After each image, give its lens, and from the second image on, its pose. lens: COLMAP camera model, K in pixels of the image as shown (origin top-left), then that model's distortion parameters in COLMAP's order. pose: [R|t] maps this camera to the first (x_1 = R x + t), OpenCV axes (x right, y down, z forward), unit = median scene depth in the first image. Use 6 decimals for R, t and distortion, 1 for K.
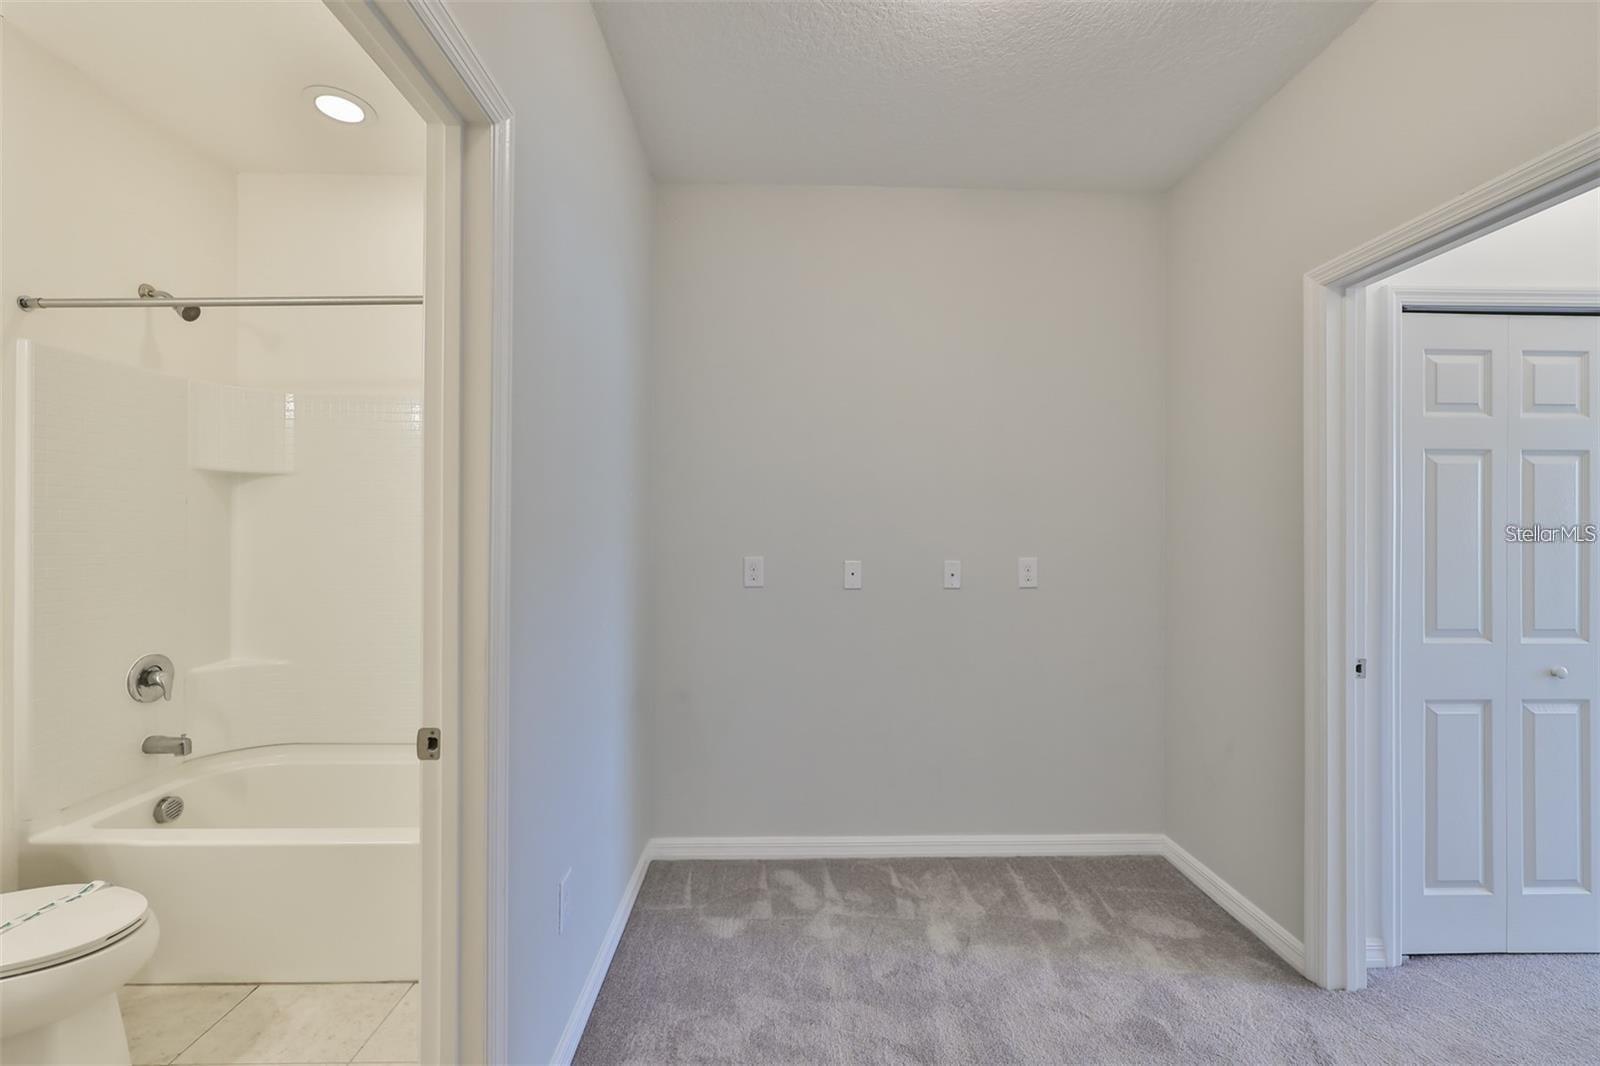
lens RADIAL K [[682.2, 0, 800.0], [0, 682.2, 533.0], [0, 0, 1]] dist [0.001239, 0.000466]
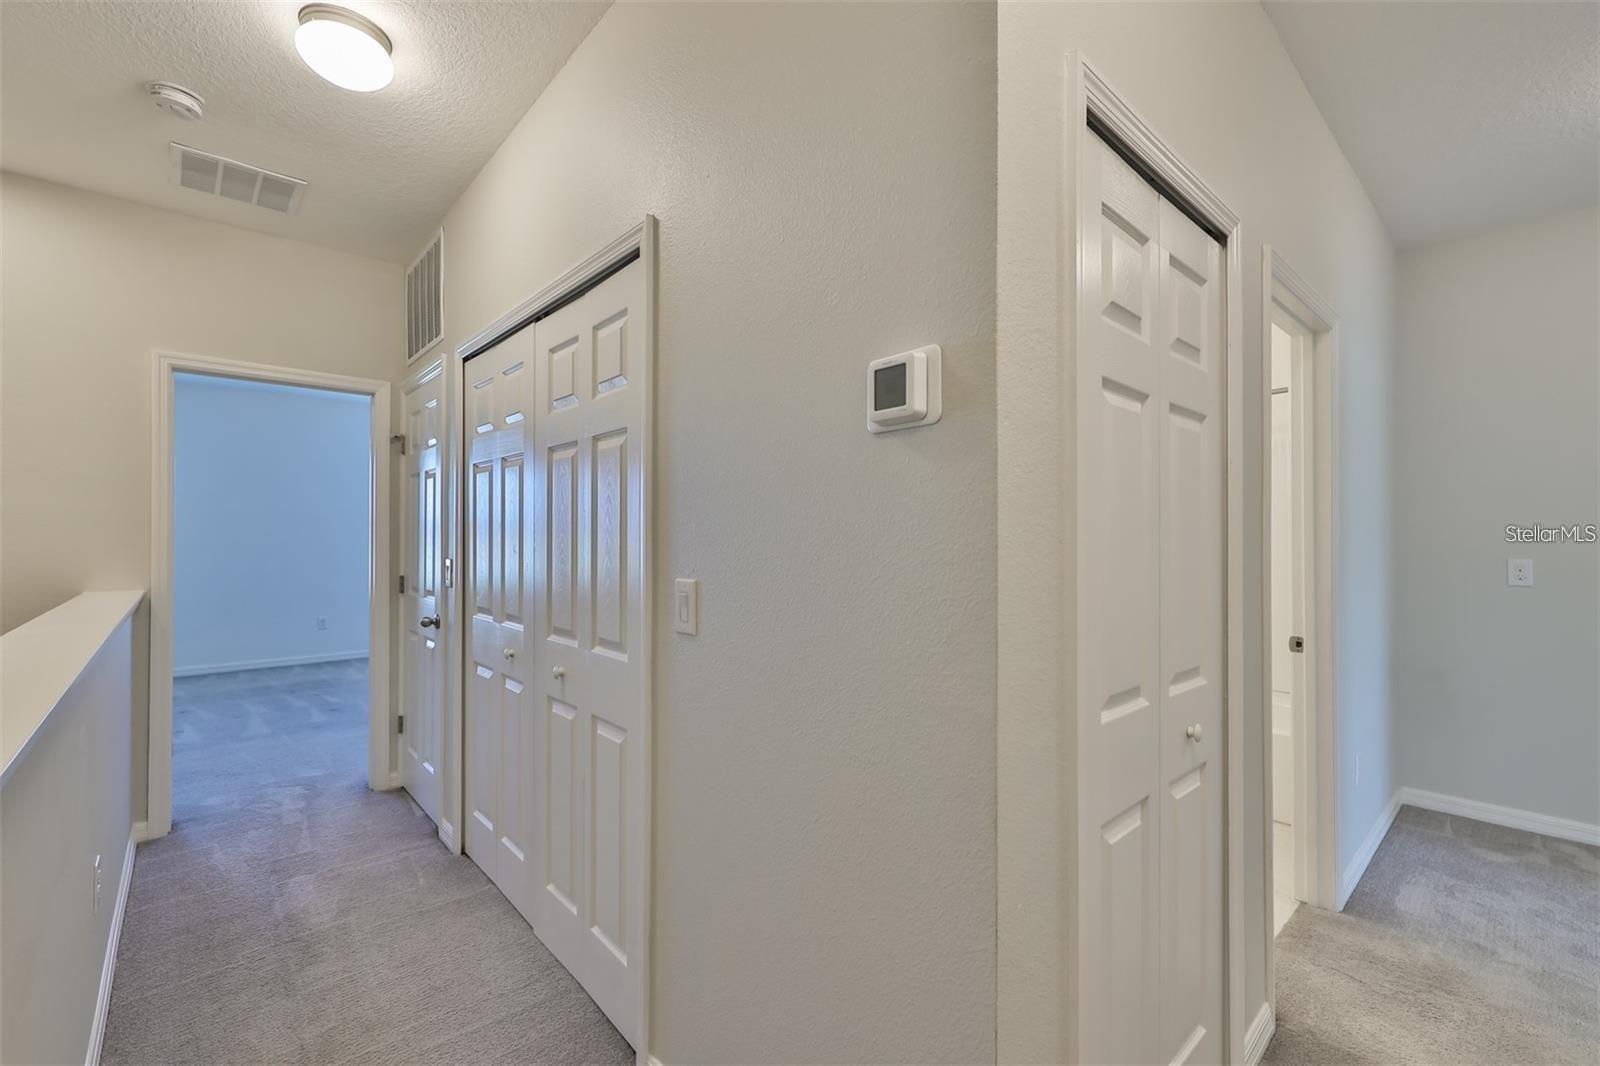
lens RADIAL K [[682.2, 0, 800.0], [0, 682.2, 533.0], [0, 0, 1]] dist [0.001239, 0.000466]
pose [[0.650934, -0.009985, -0.759069, 0.018831], [0.003230, 0.999941, -0.010384, -0.002101], [0.759128, 0.004307, 0.650927, -0.754869]]
